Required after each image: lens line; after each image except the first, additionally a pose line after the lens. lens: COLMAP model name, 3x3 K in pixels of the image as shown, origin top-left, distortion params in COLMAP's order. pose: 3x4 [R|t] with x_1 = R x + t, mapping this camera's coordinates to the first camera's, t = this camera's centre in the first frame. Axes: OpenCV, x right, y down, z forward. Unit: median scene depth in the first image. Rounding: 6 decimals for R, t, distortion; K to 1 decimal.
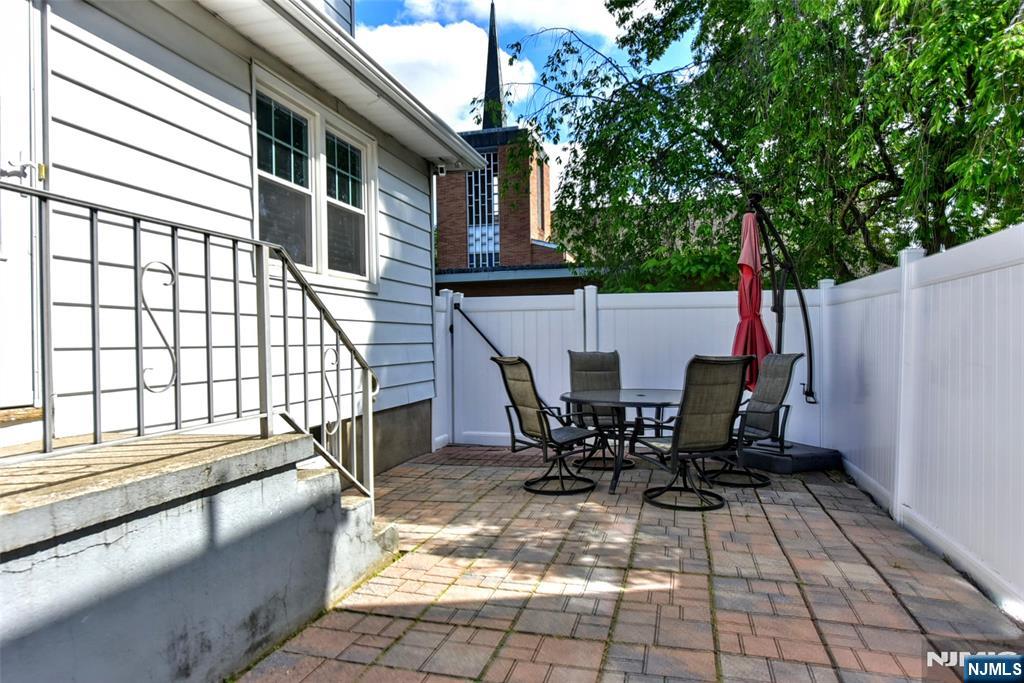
lens RADIAL K [[583.7, 0, 512.0], [0, 583.7, 341.5], [0, 0, 1]] dist [-0.005107, -0.000469]
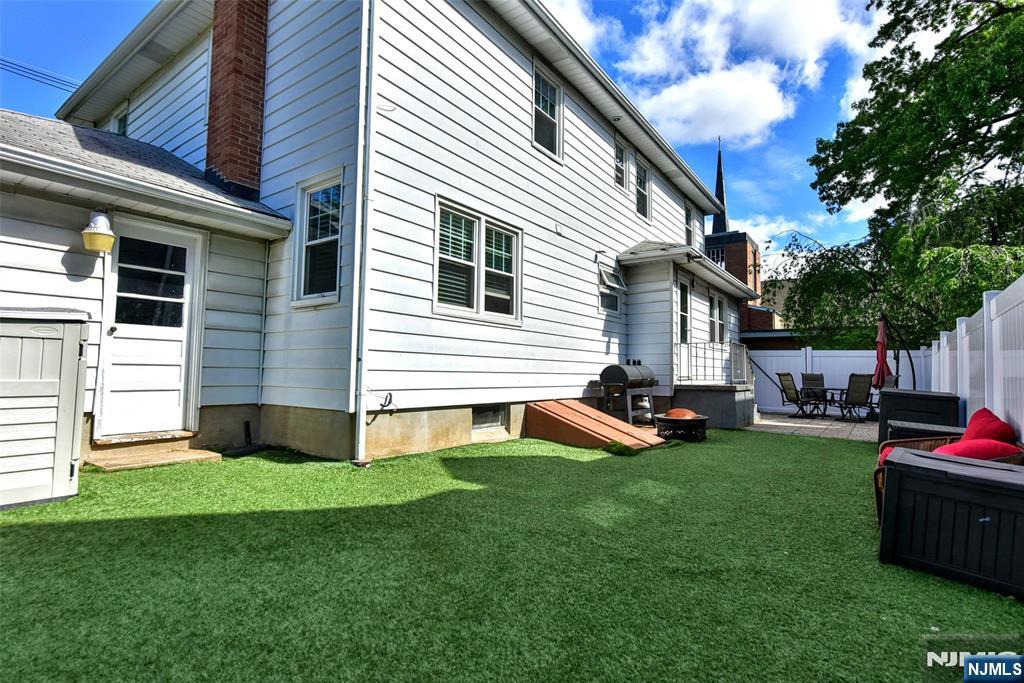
lens RADIAL K [[476.7, 0, 512.0], [0, 476.7, 341.5], [0, 0, 1]] dist [-0.003054, -0.000631]
pose [[0.926843, 0.011486, -0.375272, -0.315241], [-0.037107, 0.997441, -0.061117, 0.058927], [0.373610, 0.070571, 0.924897, -1.529151]]
